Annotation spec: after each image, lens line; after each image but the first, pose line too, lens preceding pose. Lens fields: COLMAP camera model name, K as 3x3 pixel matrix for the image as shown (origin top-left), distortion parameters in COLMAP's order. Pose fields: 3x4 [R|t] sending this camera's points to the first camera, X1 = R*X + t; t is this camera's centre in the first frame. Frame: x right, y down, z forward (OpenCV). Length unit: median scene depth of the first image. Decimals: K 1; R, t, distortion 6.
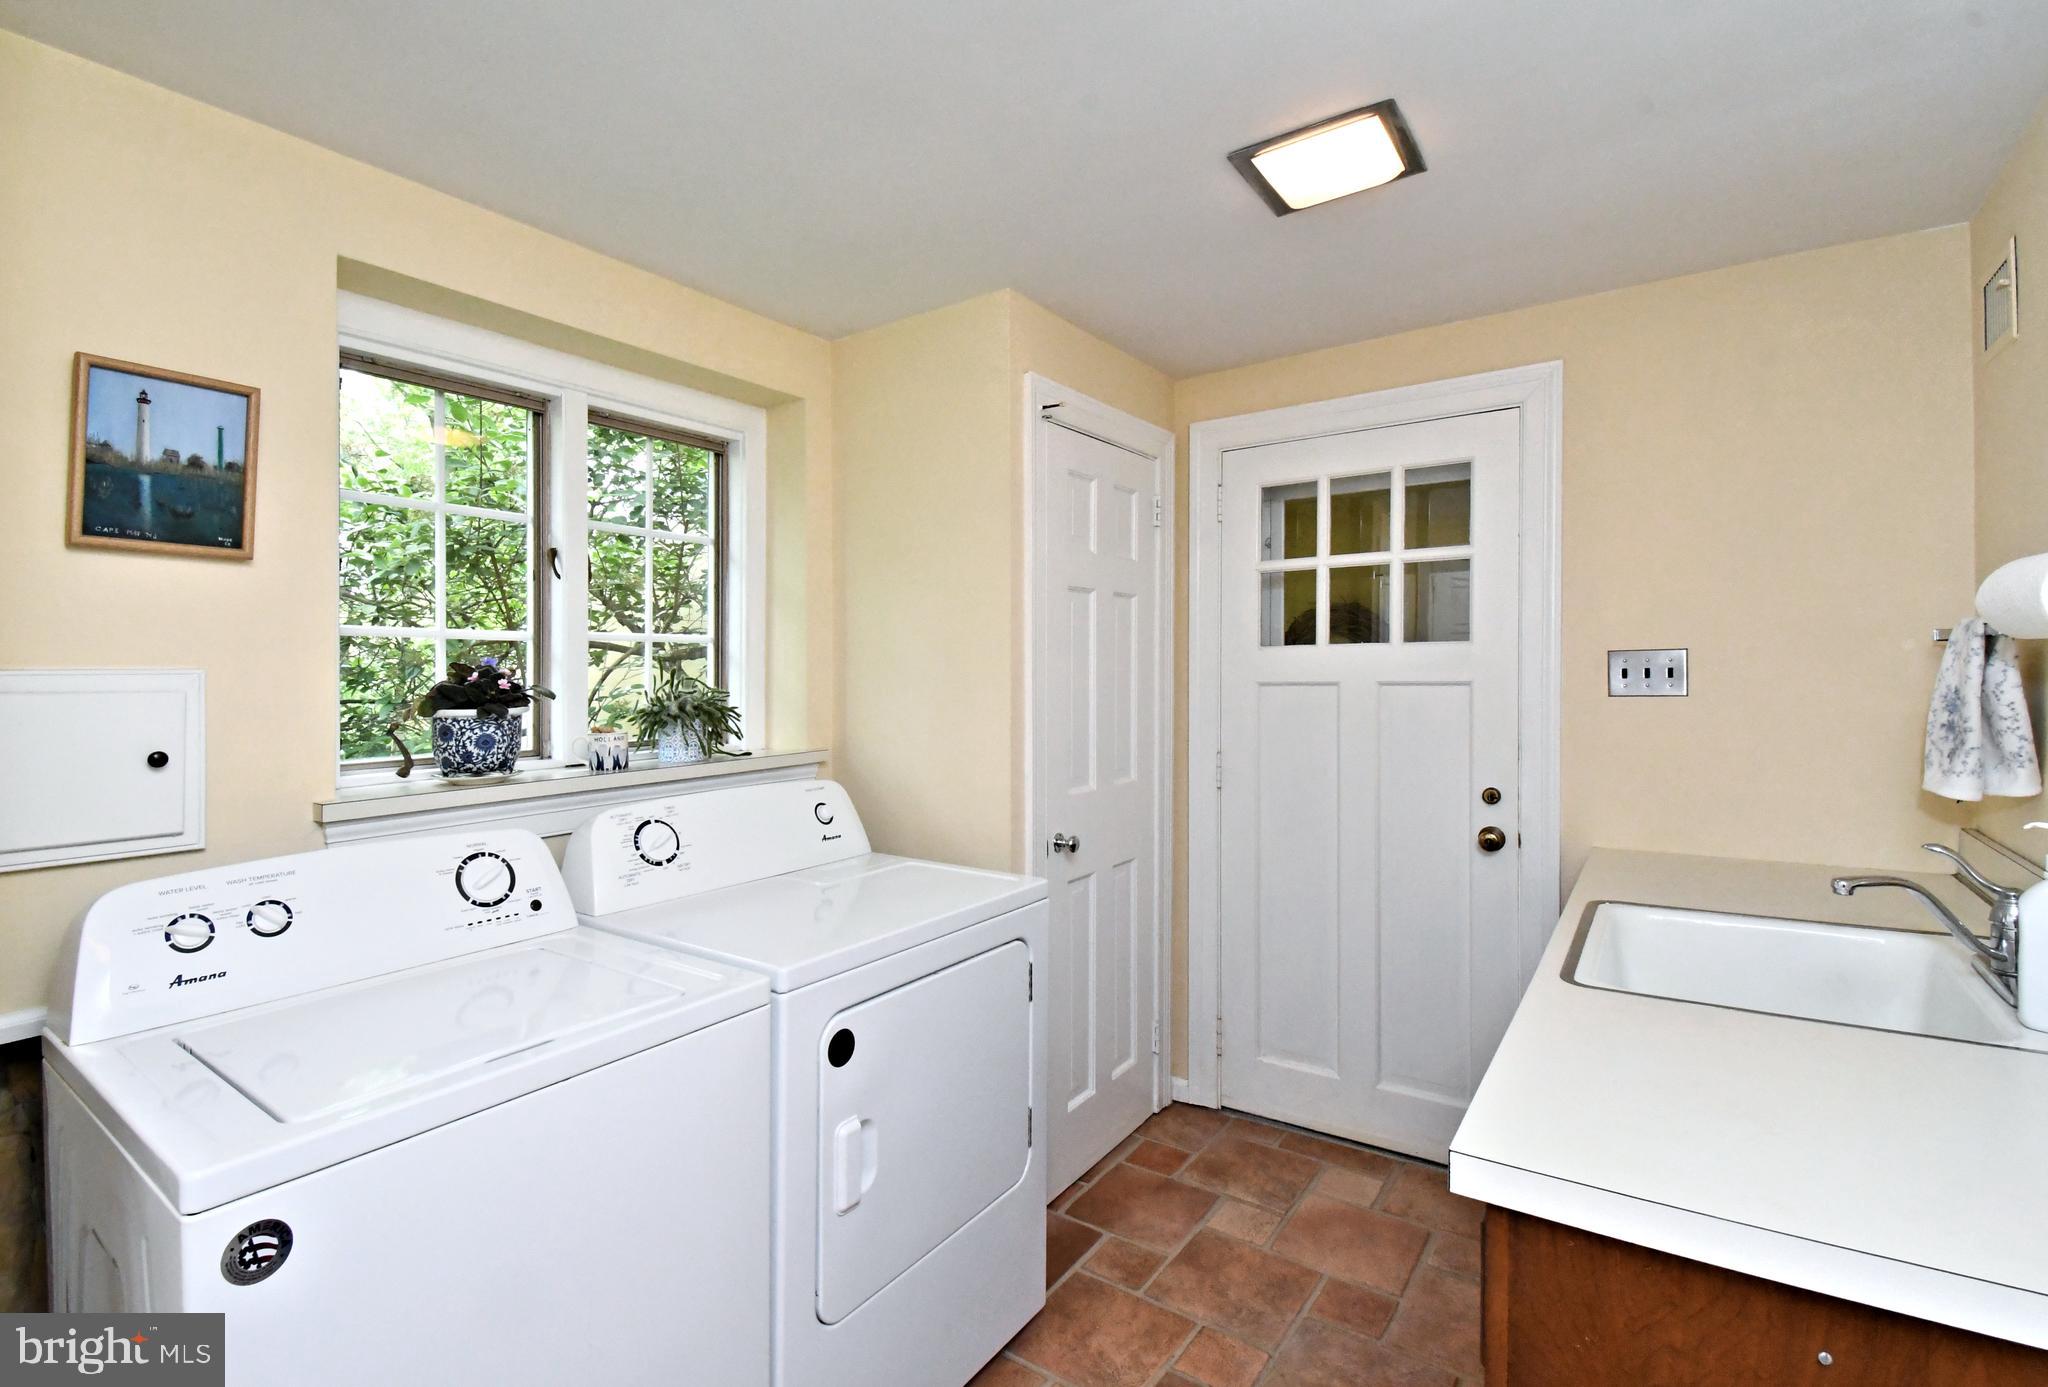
lens RADIAL K [[933.8, 0, 1020.8], [0, 933.8, 676.8], [0, 0, 1]] dist [0.010122, -0.001197]
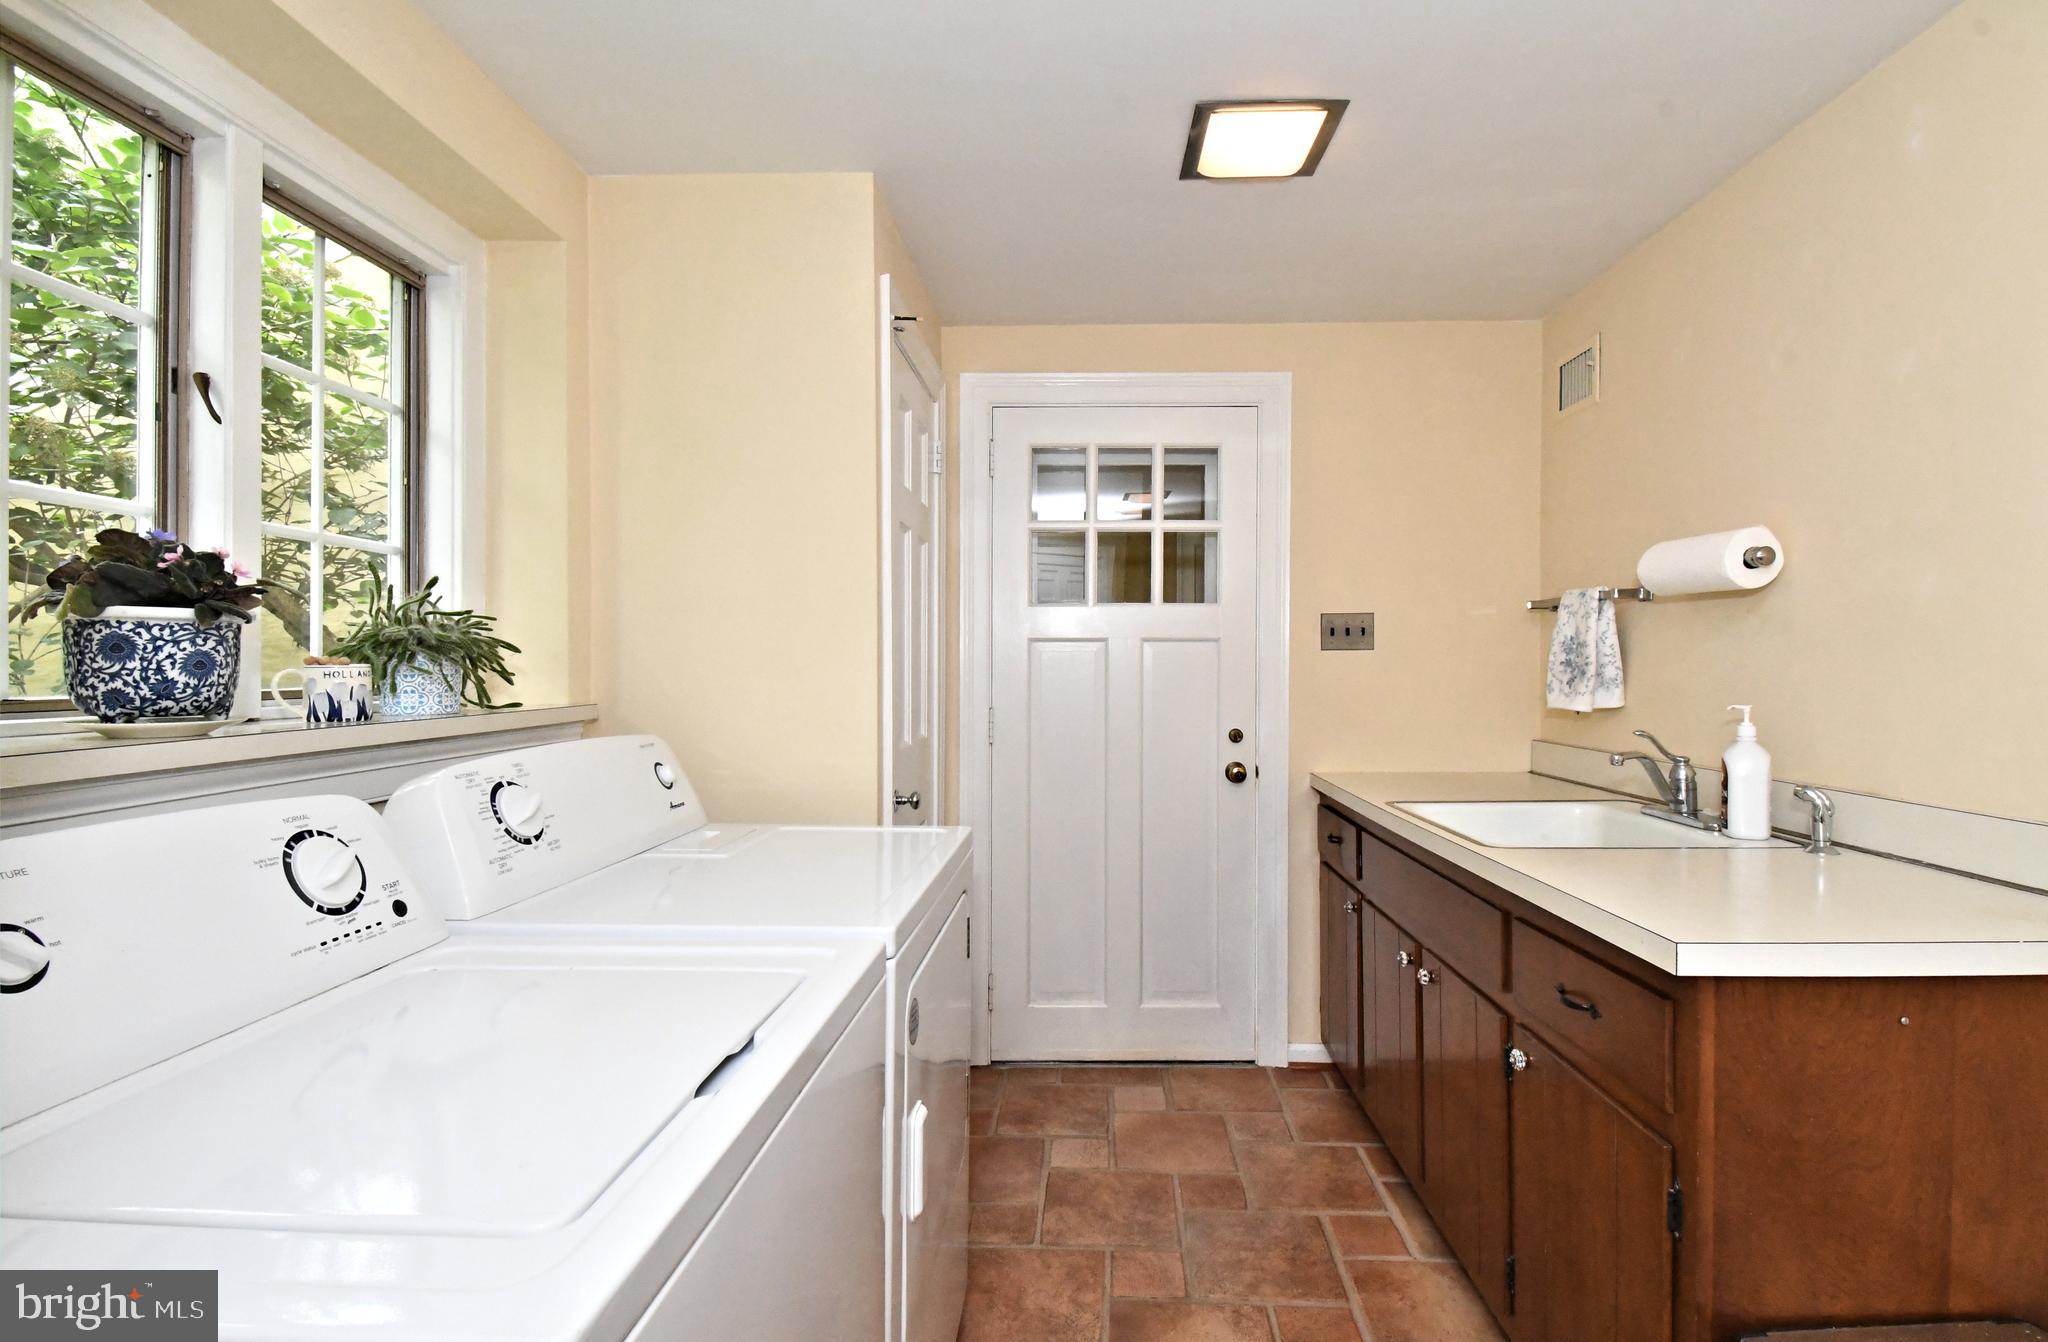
lens RADIAL K [[945.0, 0, 1033.3], [0, 945.0, 682.3], [0, 0, 1]] dist [0.004504, -0.002581]
pose [[0.837463, 0.004680, 0.546473, -0.417564], [-0.008135, 0.999959, 0.003905, 0.068237], [-0.546433, -0.007716, 0.837467, 0.181753]]
